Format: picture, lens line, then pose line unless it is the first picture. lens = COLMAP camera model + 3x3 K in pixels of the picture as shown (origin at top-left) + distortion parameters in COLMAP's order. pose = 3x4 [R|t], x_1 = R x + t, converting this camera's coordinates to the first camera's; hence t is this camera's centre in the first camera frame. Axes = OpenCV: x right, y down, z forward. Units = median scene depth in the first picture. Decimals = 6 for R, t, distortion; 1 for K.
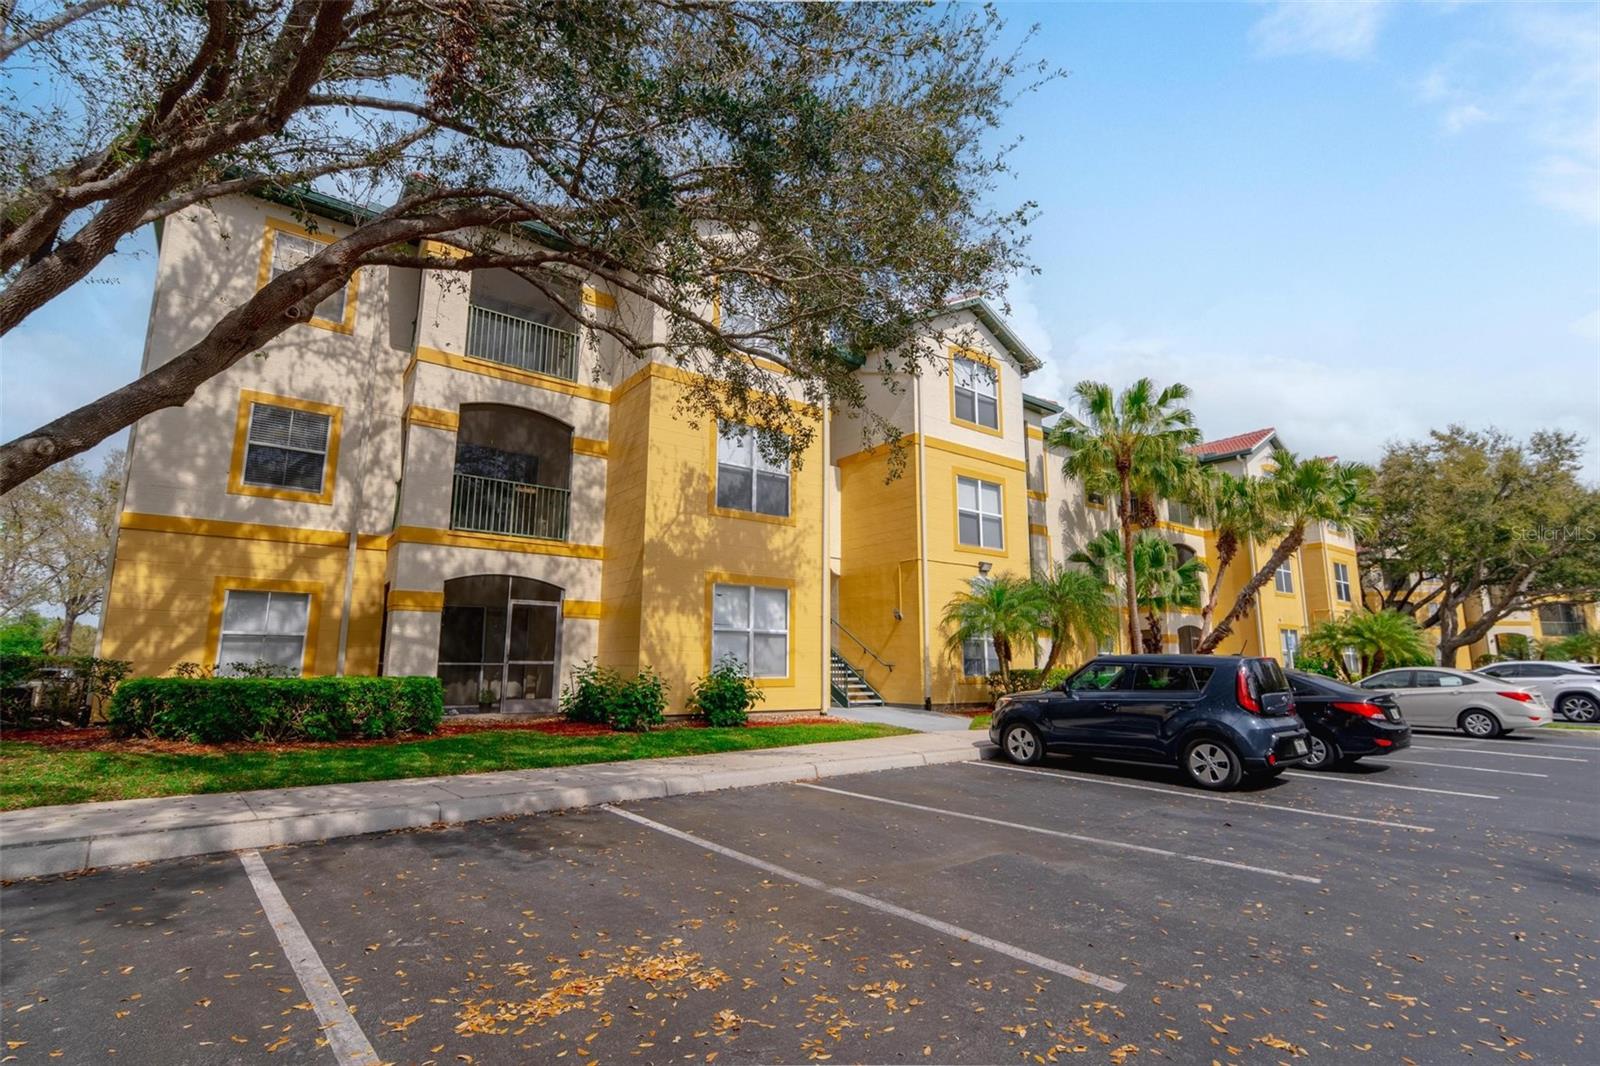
lens RADIAL K [[741.1, 0, 795.2], [0, 741.1, 535.8], [0, 0, 1]] dist [0.010306, -0.002337]
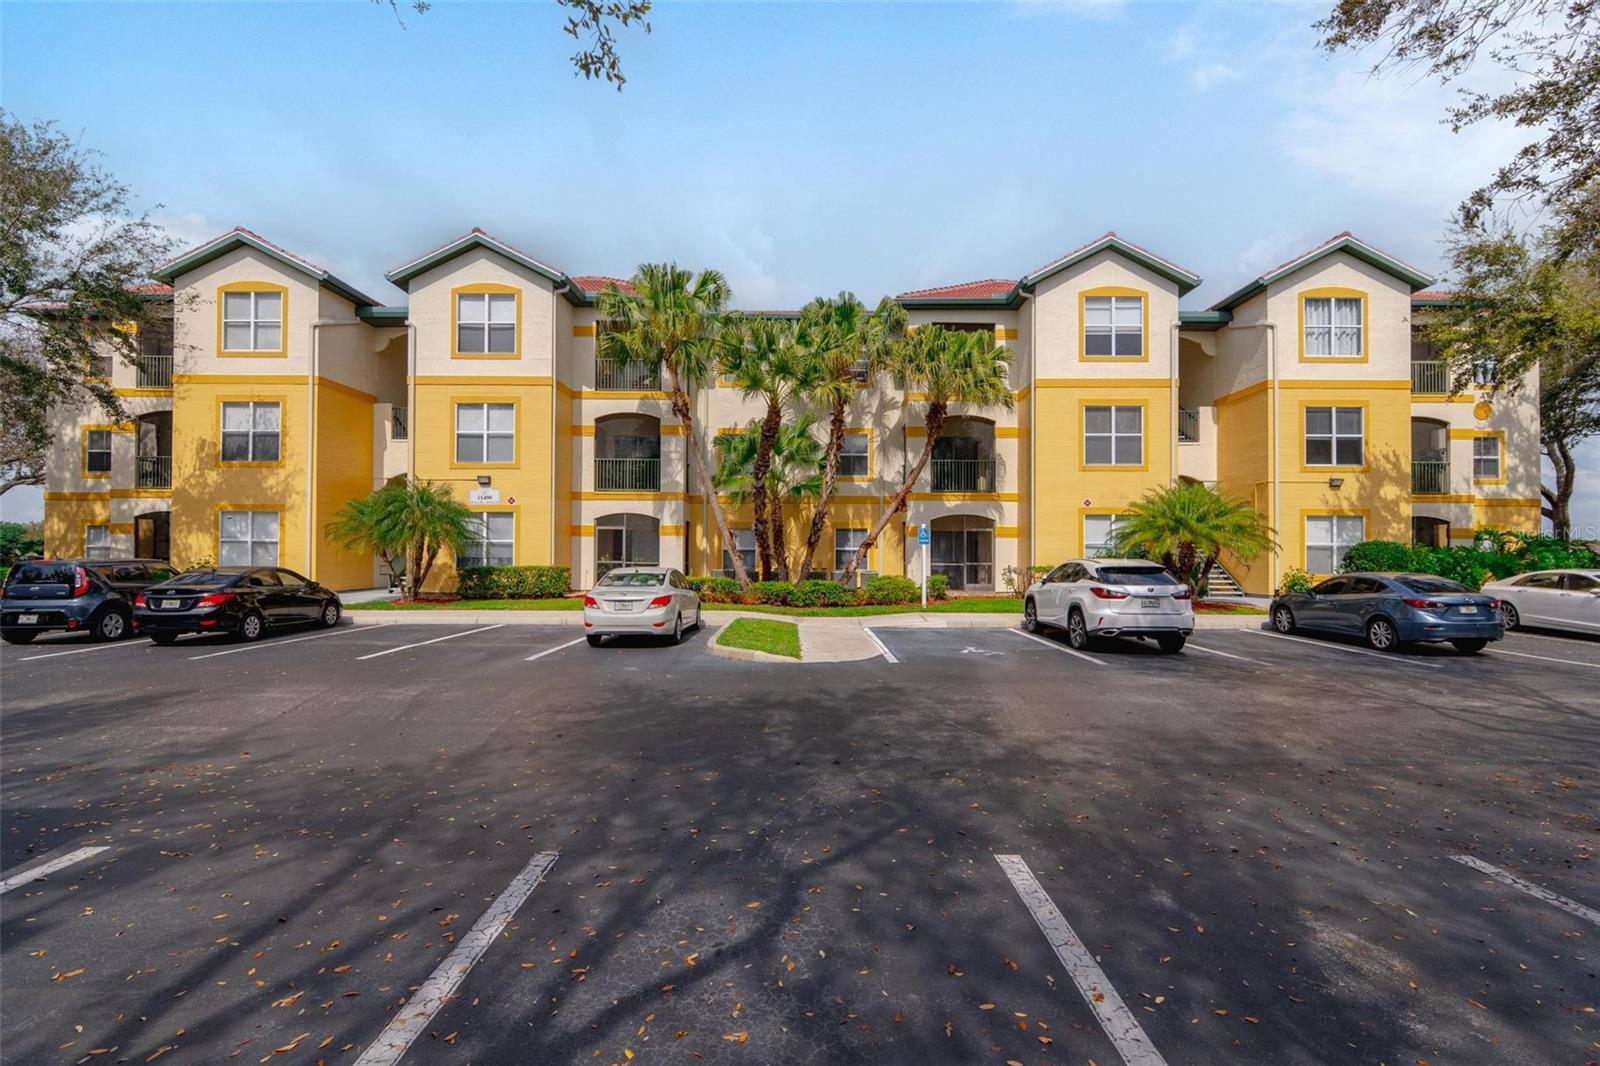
lens RADIAL K [[741.1, 0, 805.9], [0, 741.1, 538.6], [0, 0, 1]] dist [0.010306, -0.002337]
pose [[0.798630, -0.015568, -0.601620, 1.816563], [0.110239, 0.986535, 0.120811, 0.065175], [0.591639, -0.162805, 0.789593, 0.481217]]
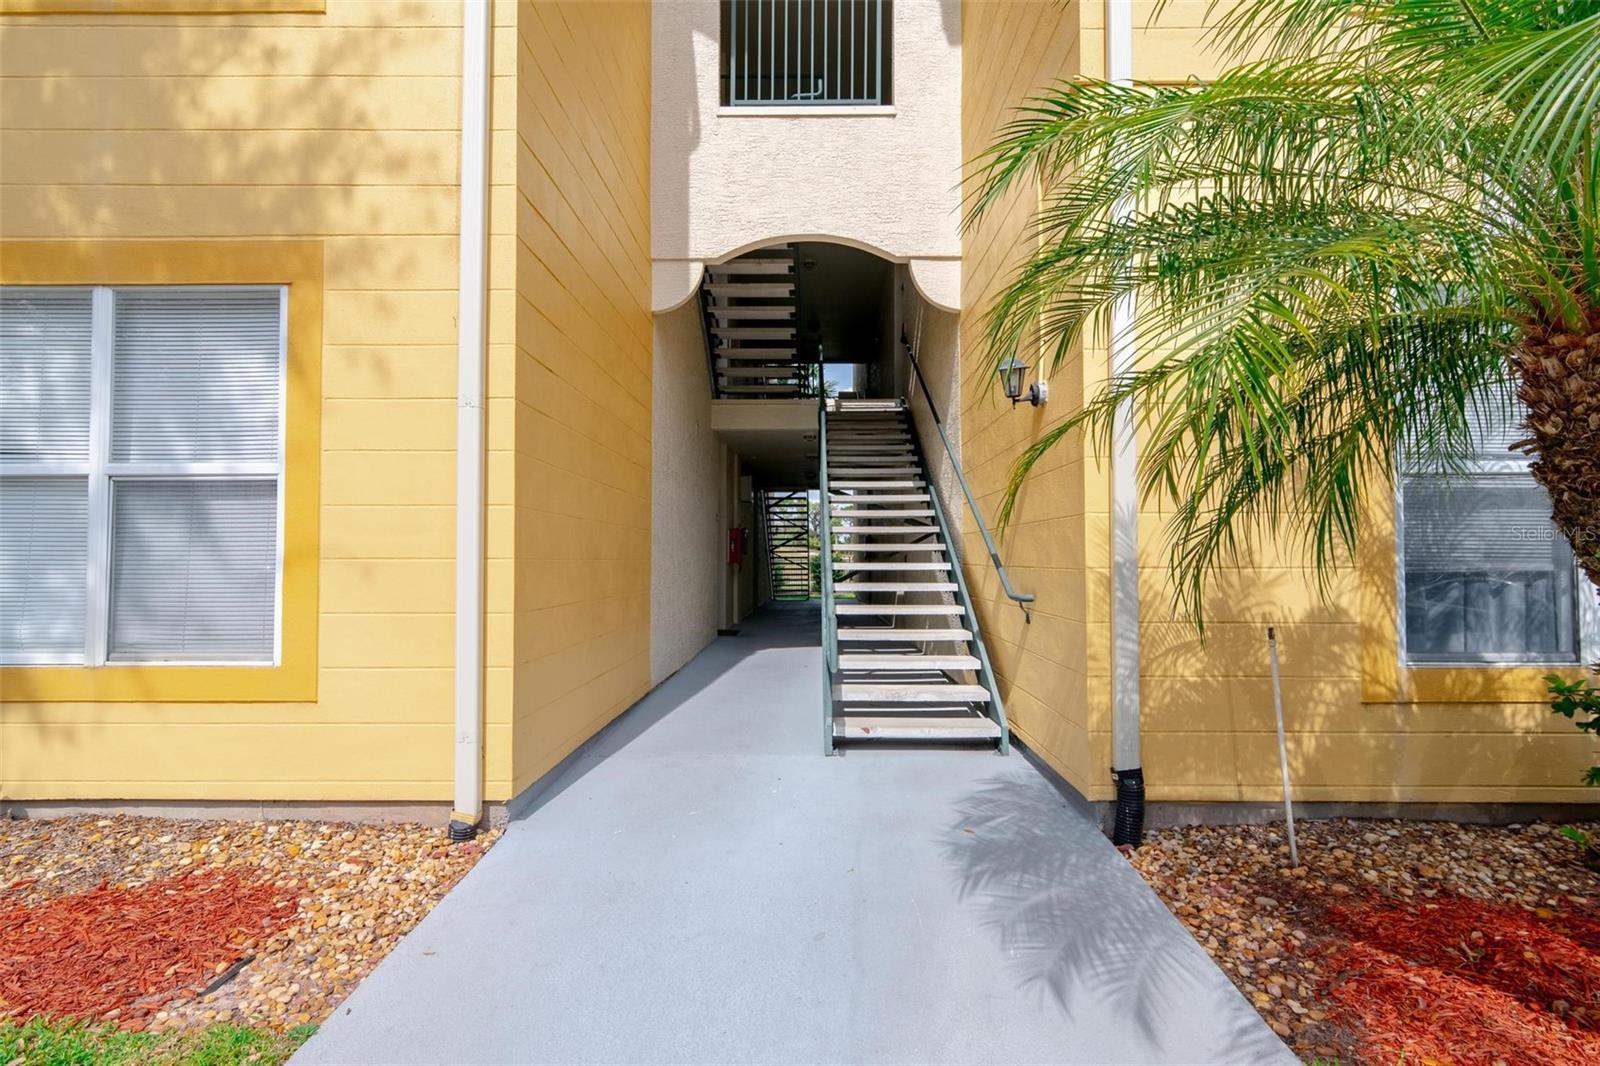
lens RADIAL K [[741.1, 0, 799.9], [0, 741.1, 545.5], [0, 0, 1]] dist [0.010306, -0.002337]
pose [[0.794296, -0.021699, -0.607143, 0.278875], [0.111478, 0.987599, 0.110545, 0.153846], [0.597216, -0.155488, 0.786865, 0.965423]]
